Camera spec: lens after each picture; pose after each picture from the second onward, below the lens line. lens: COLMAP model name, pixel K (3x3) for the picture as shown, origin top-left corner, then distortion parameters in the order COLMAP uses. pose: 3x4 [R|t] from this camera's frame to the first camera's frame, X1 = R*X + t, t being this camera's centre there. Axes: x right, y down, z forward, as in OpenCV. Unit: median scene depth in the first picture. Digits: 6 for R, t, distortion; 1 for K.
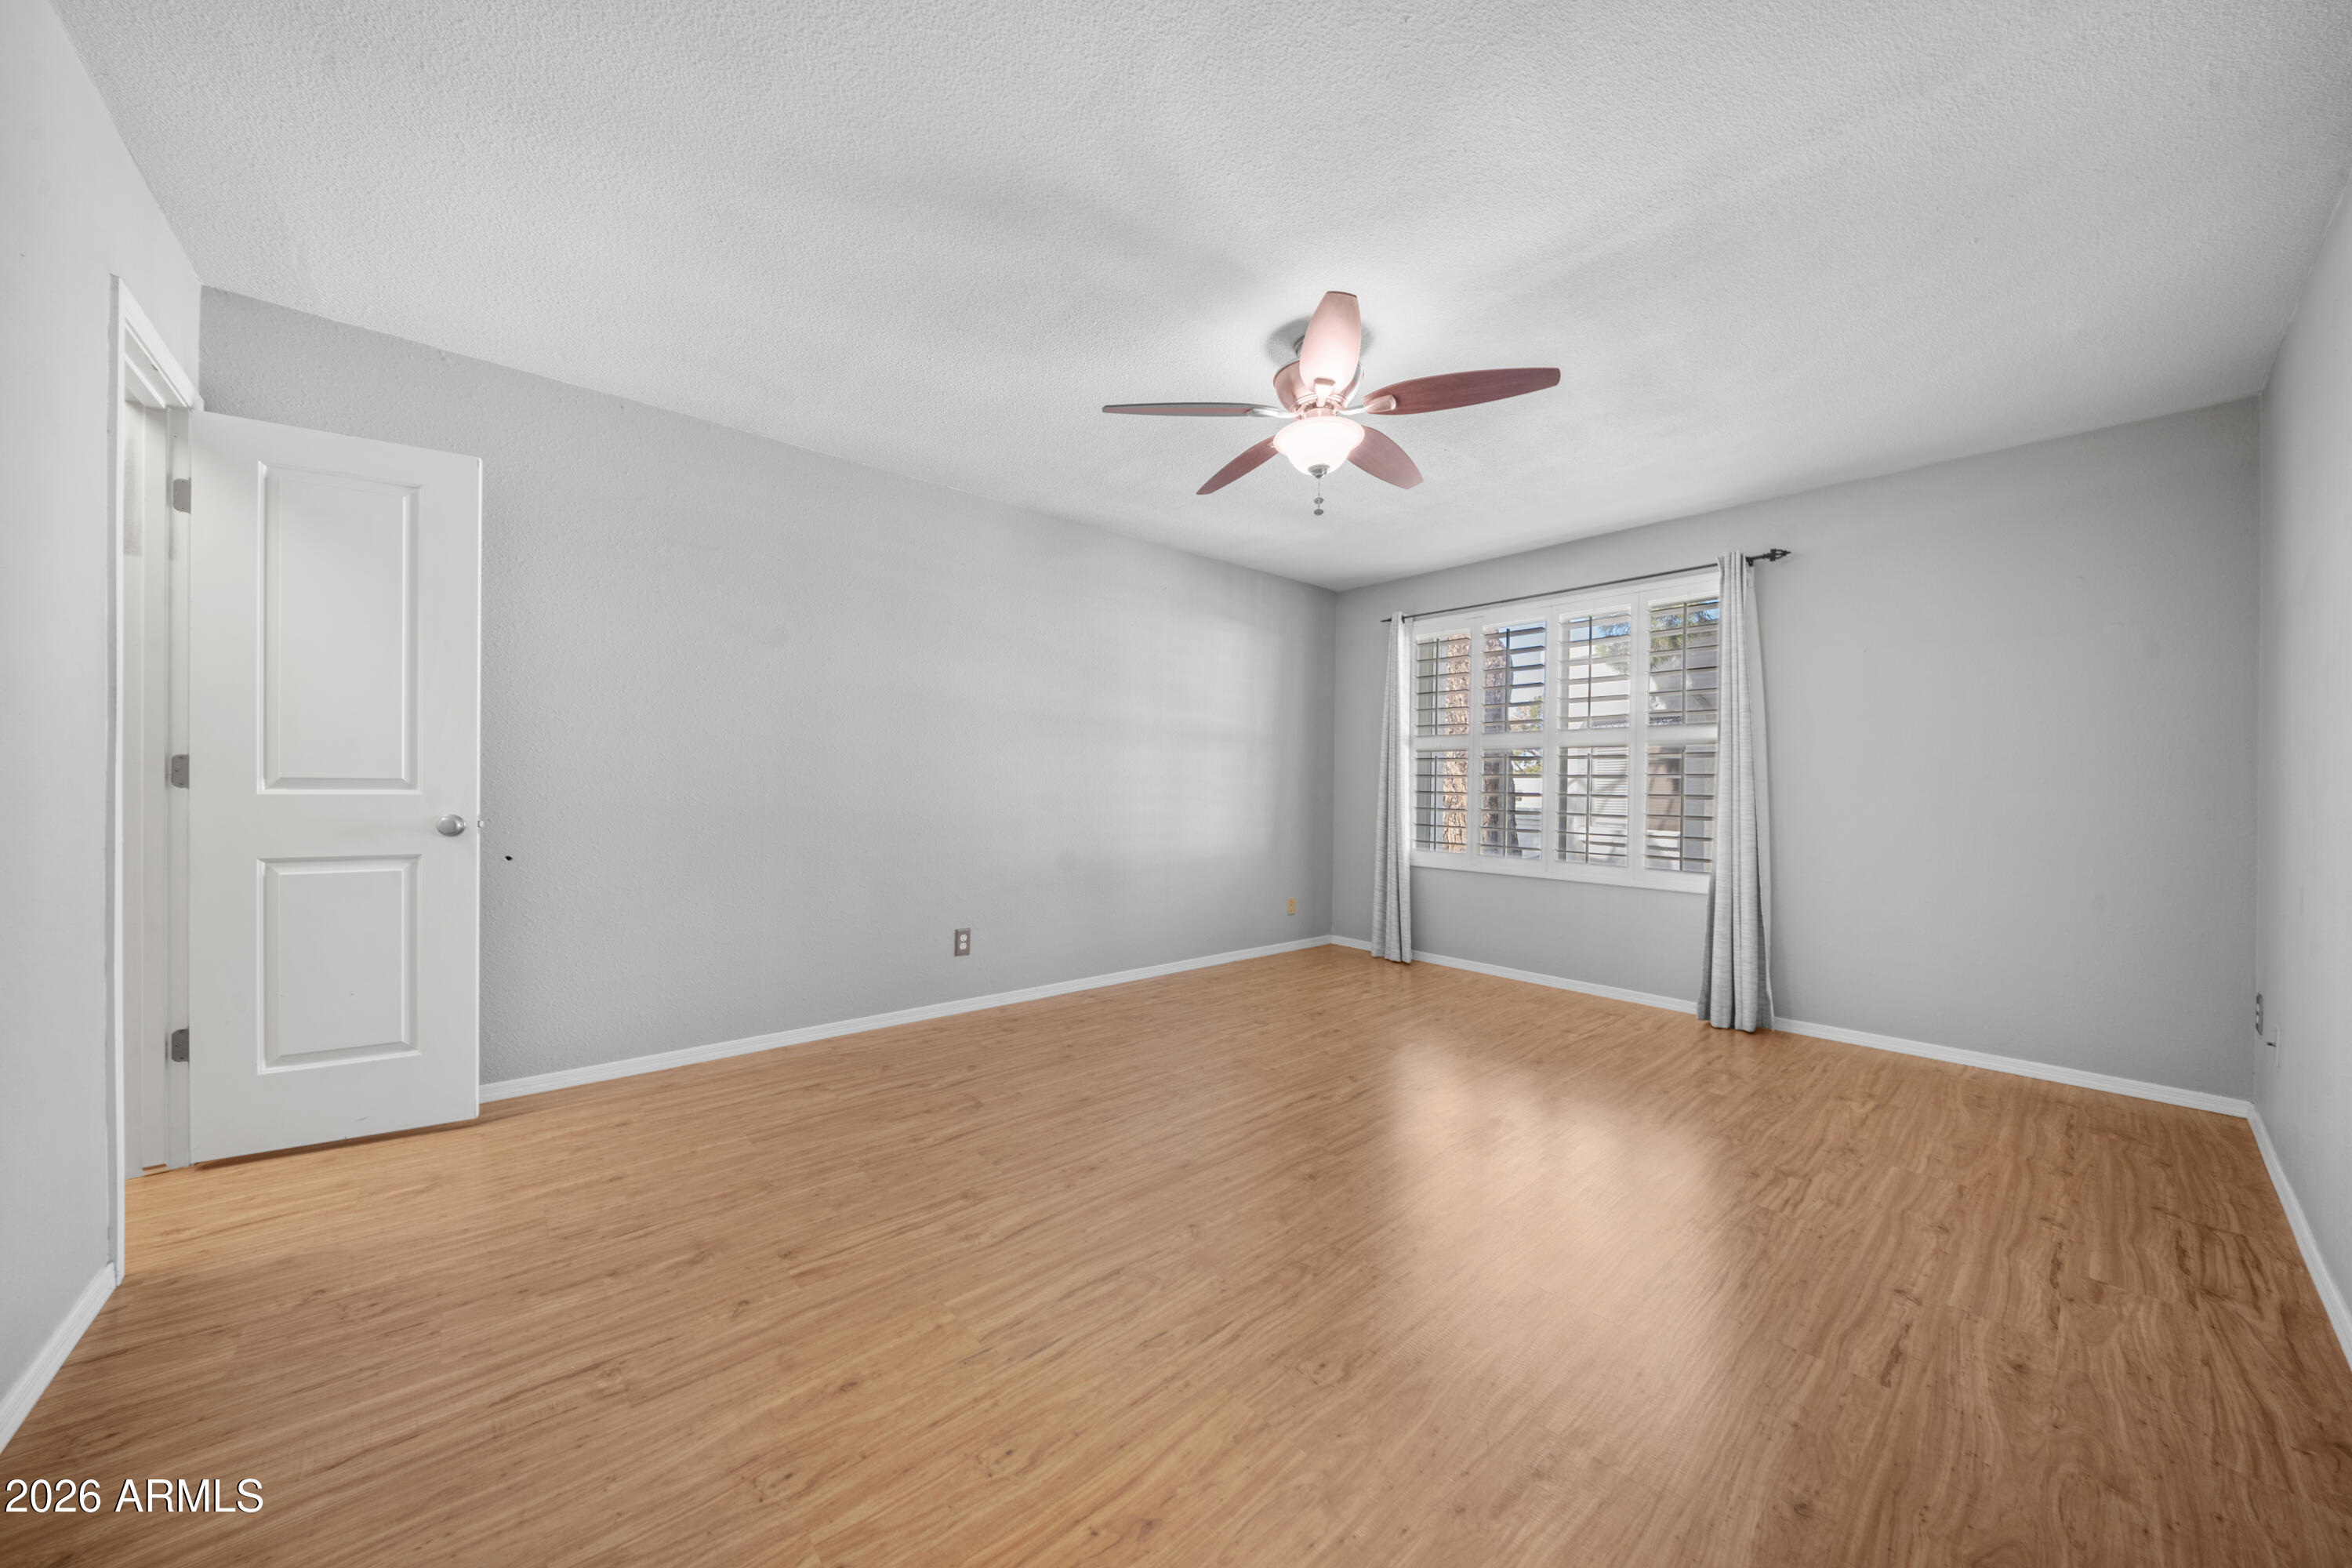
lens RADIAL K [[815.5, 0, 1167.8], [0, 815.5, 788.4], [0, 0, 1]] dist [0.001639, -0.000253]
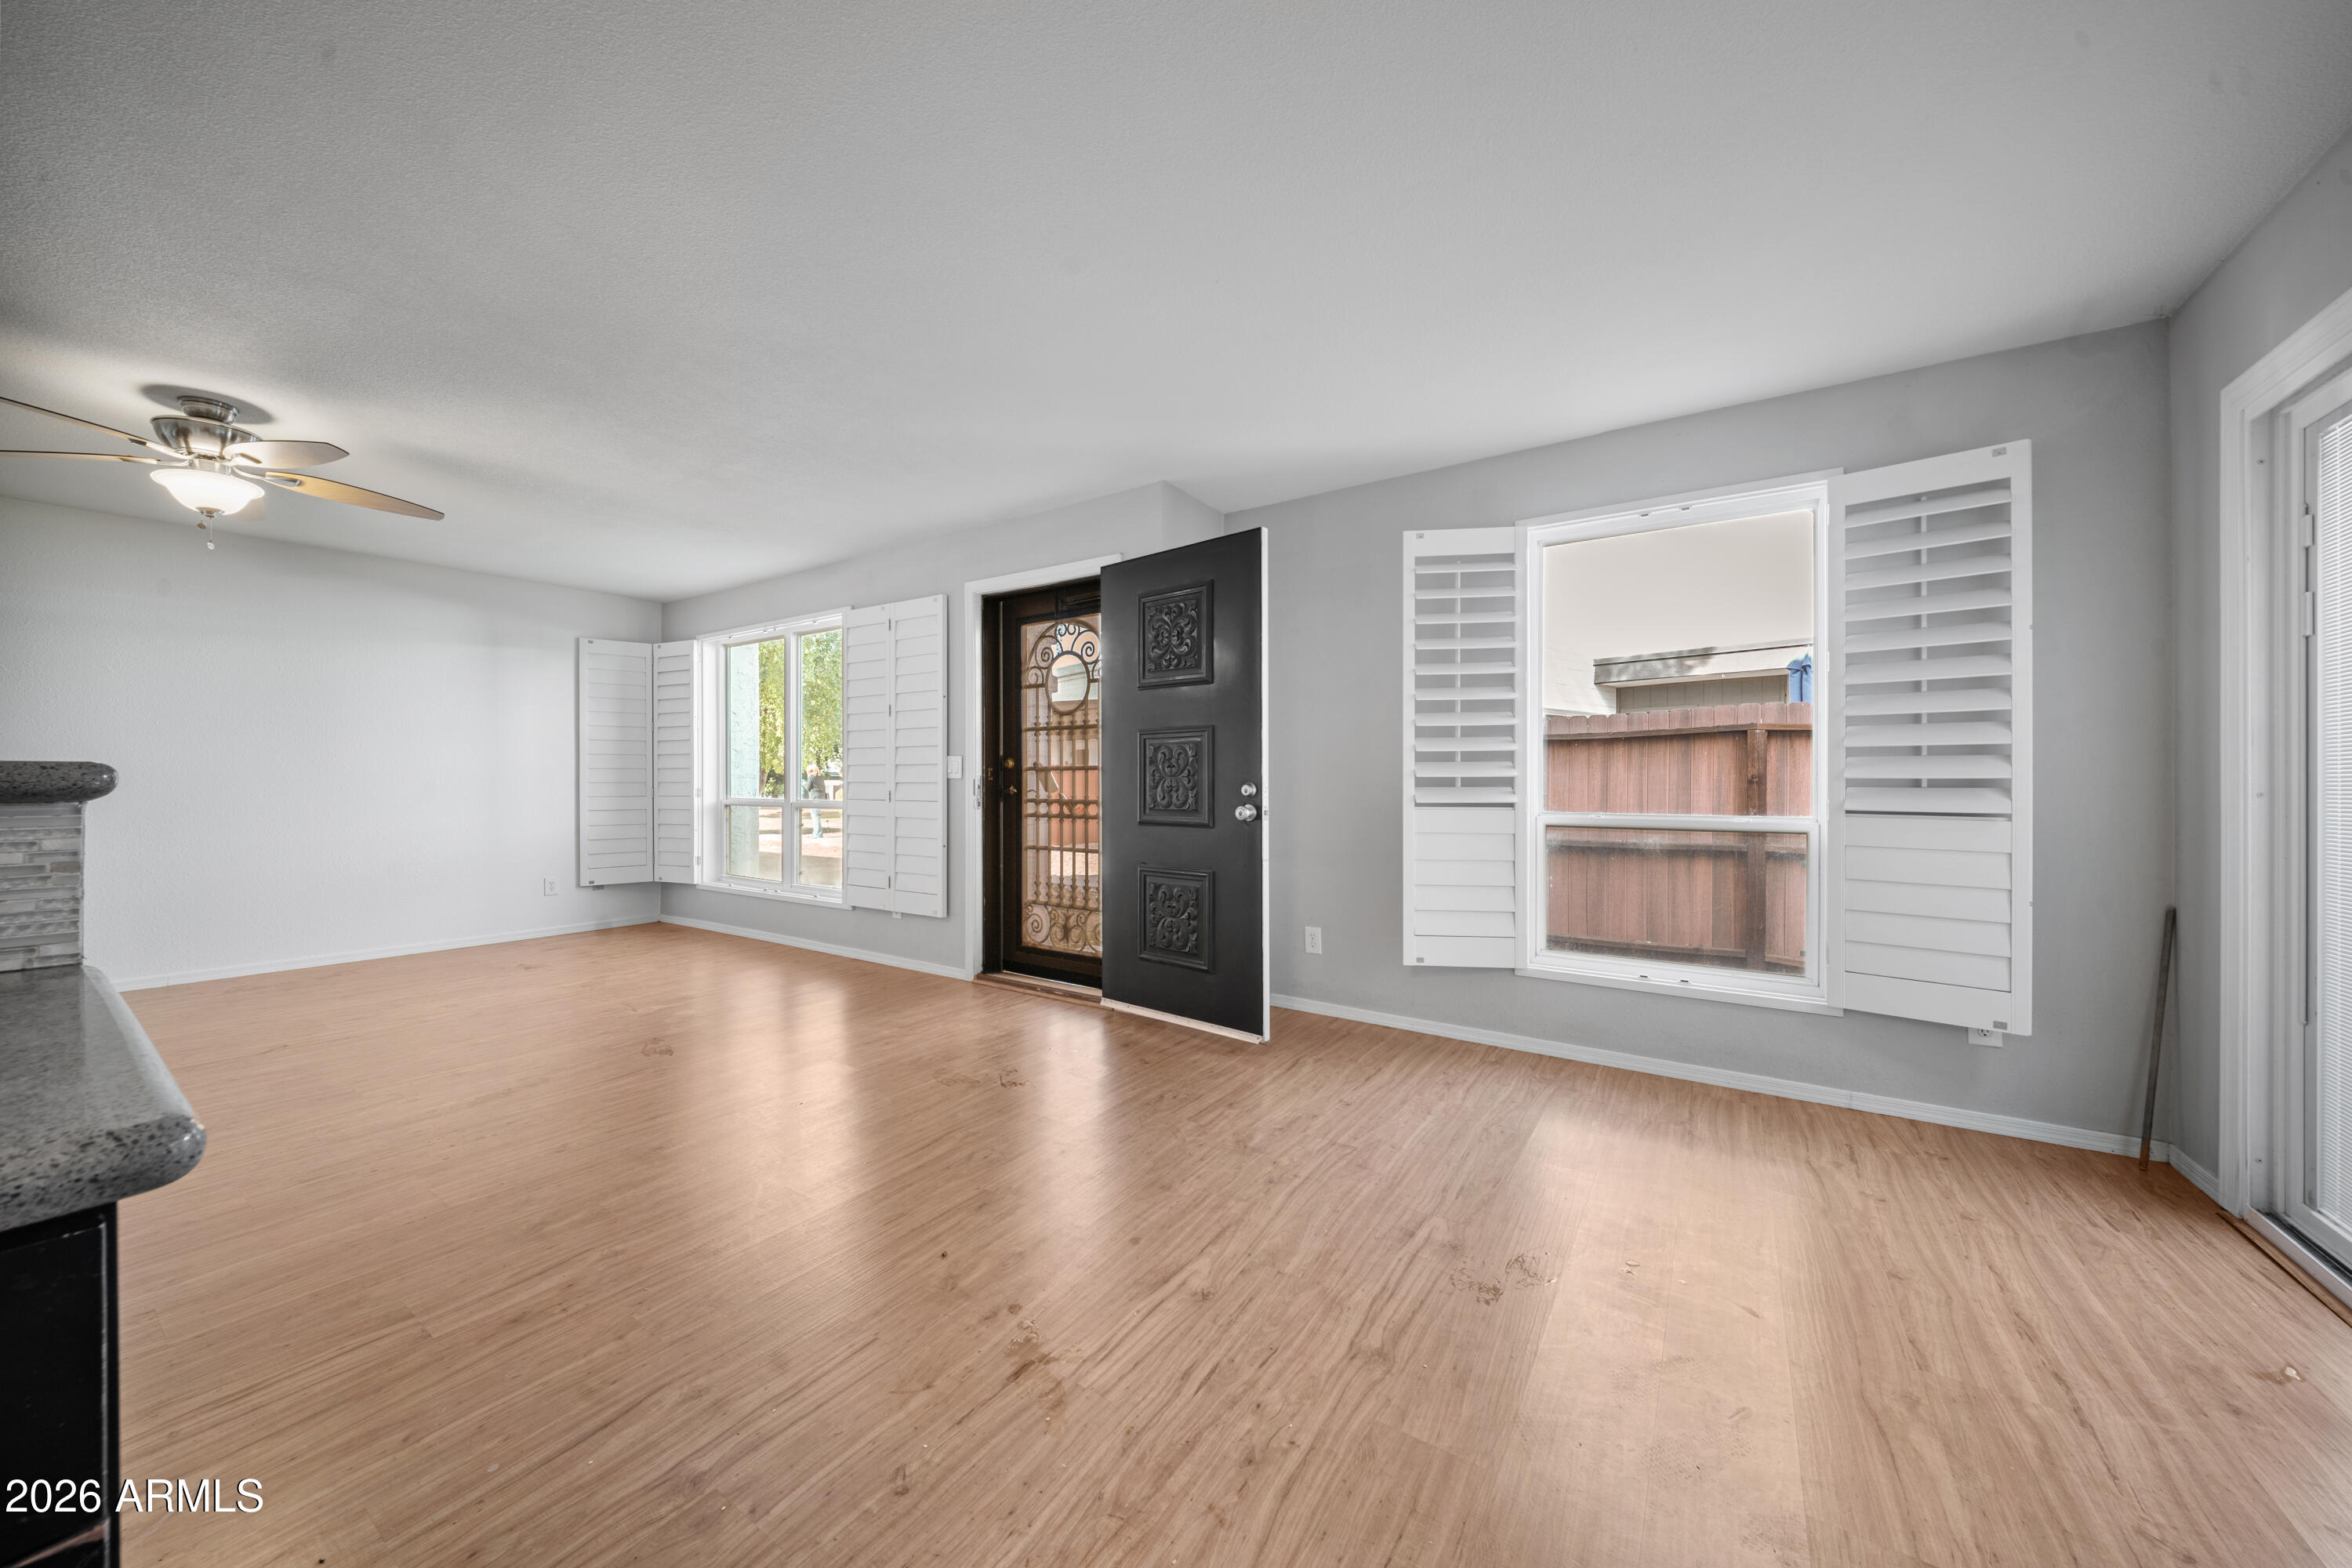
lens RADIAL K [[815.5, 0, 1166.6], [0, 815.5, 783.1], [0, 0, 1]] dist [0.001639, -0.000253]
pose [[-0.965505, -0.009149, -0.260225, 0.147909], [-0.010041, 0.999947, 0.002101, 0.003138], [0.260192, 0.004641, -0.965546, 0.799361]]
